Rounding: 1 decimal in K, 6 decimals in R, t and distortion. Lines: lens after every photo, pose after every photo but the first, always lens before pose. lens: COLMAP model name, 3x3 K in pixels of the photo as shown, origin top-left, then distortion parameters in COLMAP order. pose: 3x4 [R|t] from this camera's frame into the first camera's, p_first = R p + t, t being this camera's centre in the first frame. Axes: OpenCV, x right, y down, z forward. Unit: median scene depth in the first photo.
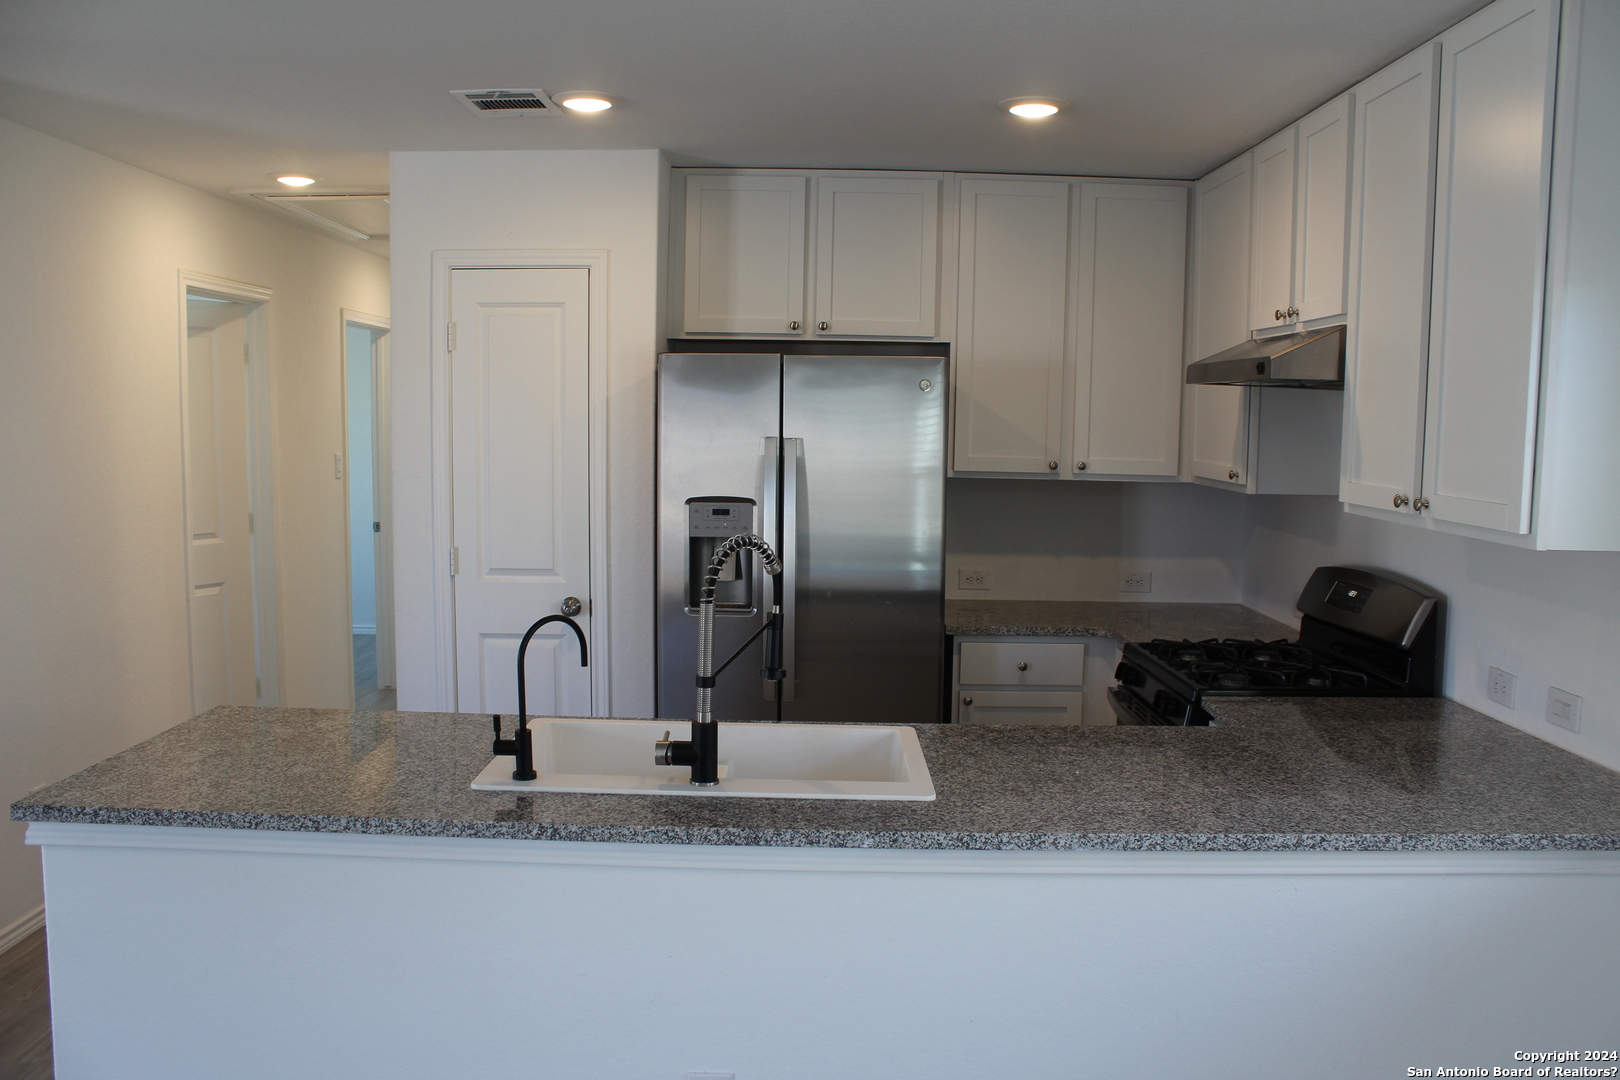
lens RADIAL K [[1339.4, 0, 811.7], [0, 1339.4, 550.3], [0, 0, 1]] dist [-0.168373, 0.148733]
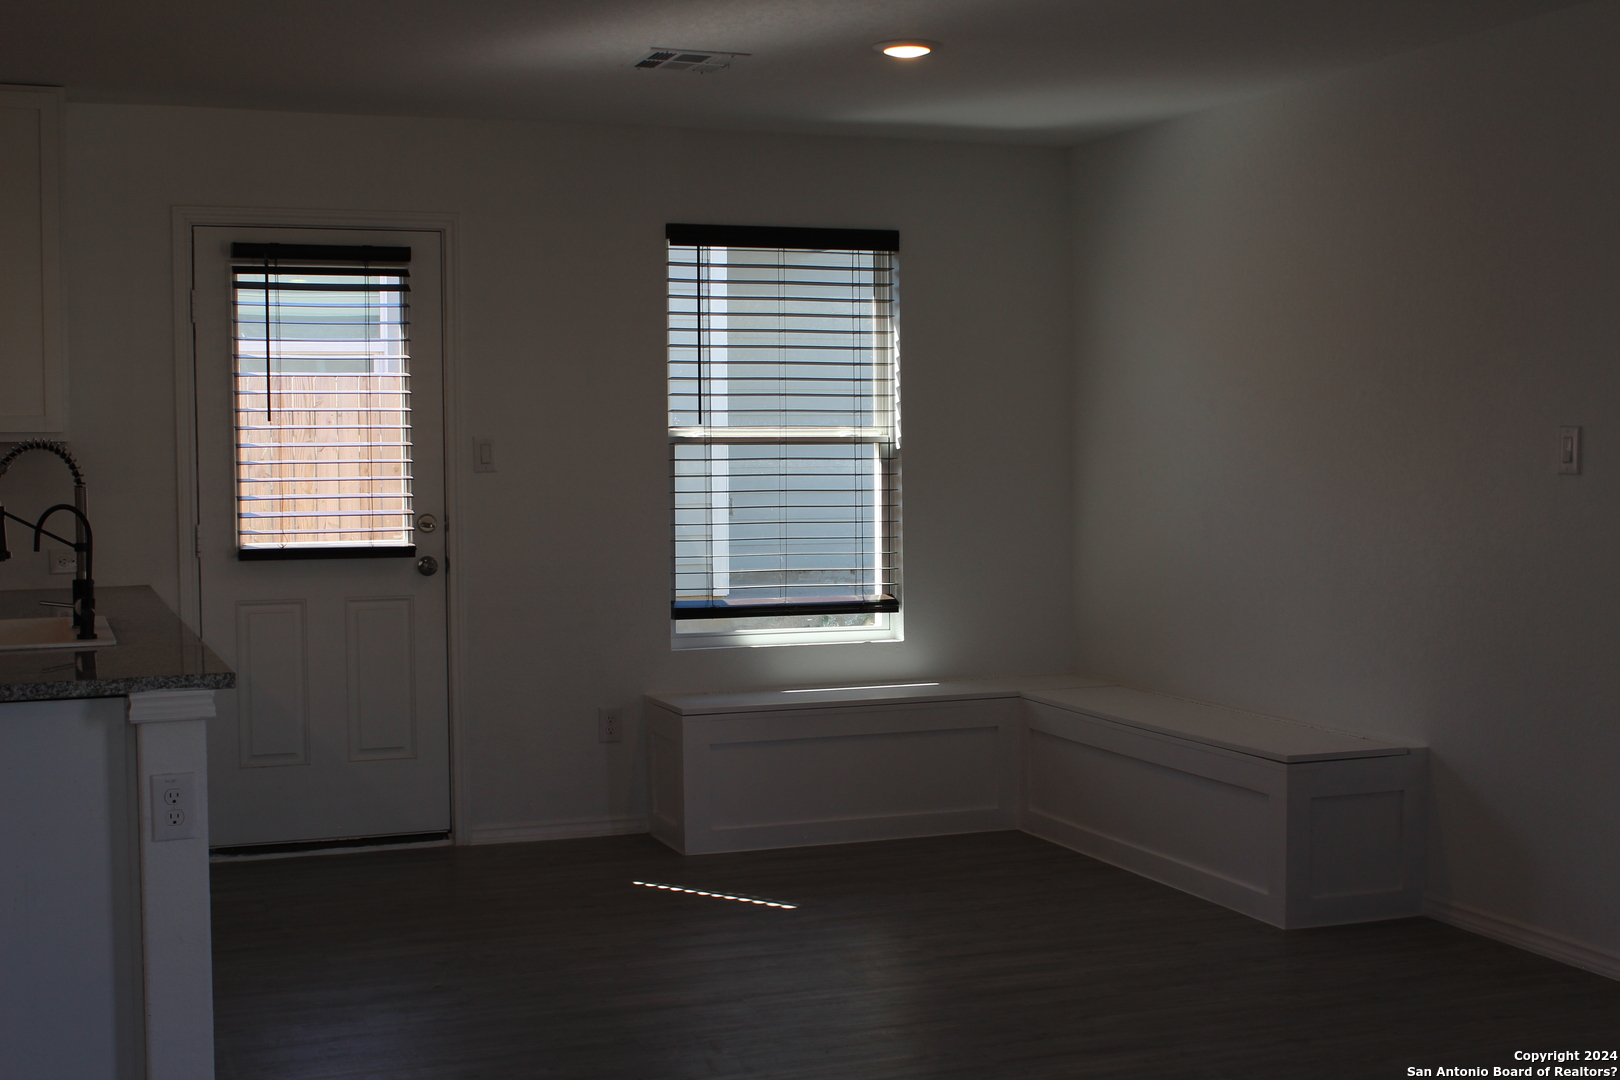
lens RADIAL K [[2081.4, 0, 807.5], [0, 2081.4, 556.5], [0, 0, 1]] dist [-0.070692, 0.067893]
pose [[-0.356725, -0.057822, 0.932418, -1.320982], [0.099904, 0.989998, 0.099614, -0.013503], [-0.928852, 0.128687, -0.347380, 0.626415]]
